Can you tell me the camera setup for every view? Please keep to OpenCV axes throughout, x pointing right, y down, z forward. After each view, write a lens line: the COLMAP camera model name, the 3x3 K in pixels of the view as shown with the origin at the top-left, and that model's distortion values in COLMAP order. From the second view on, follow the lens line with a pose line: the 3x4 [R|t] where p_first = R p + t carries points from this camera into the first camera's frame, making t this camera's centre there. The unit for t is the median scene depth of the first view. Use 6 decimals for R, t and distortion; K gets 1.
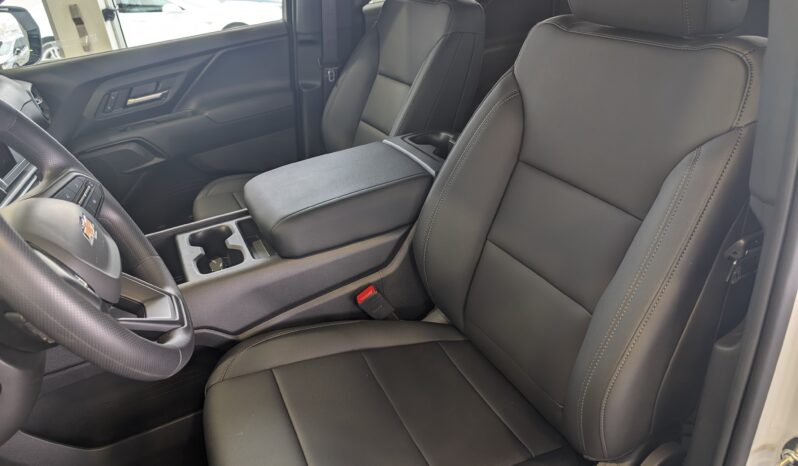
lens RADIAL K [[576.7, 0, 399.0], [0, 576.7, 233.0], [0, 0, 1]] dist [-0.004565, -0.000360]
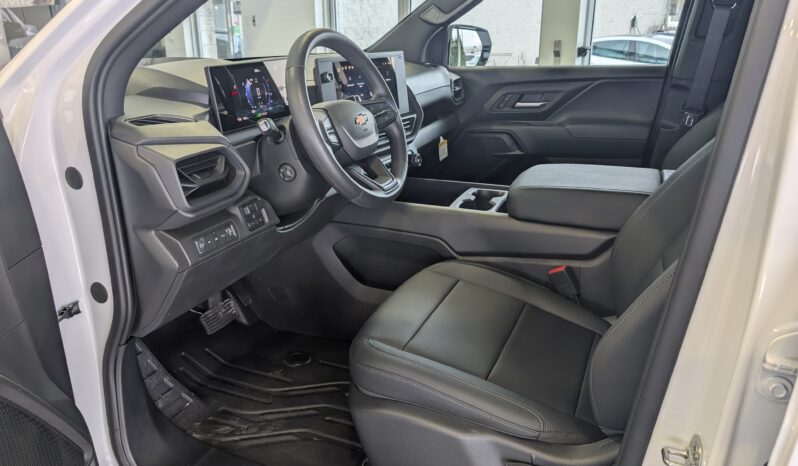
lens RADIAL K [[576.7, 0, 399.0], [0, 576.7, 233.0], [0, 0, 1]] dist [-0.004565, -0.000360]
pose [[0.669622, 0.335302, -0.662706, 0.311556], [-0.390325, 0.918006, 0.070076, 0.051397], [0.631865, 0.211746, 0.745594, -0.079579]]
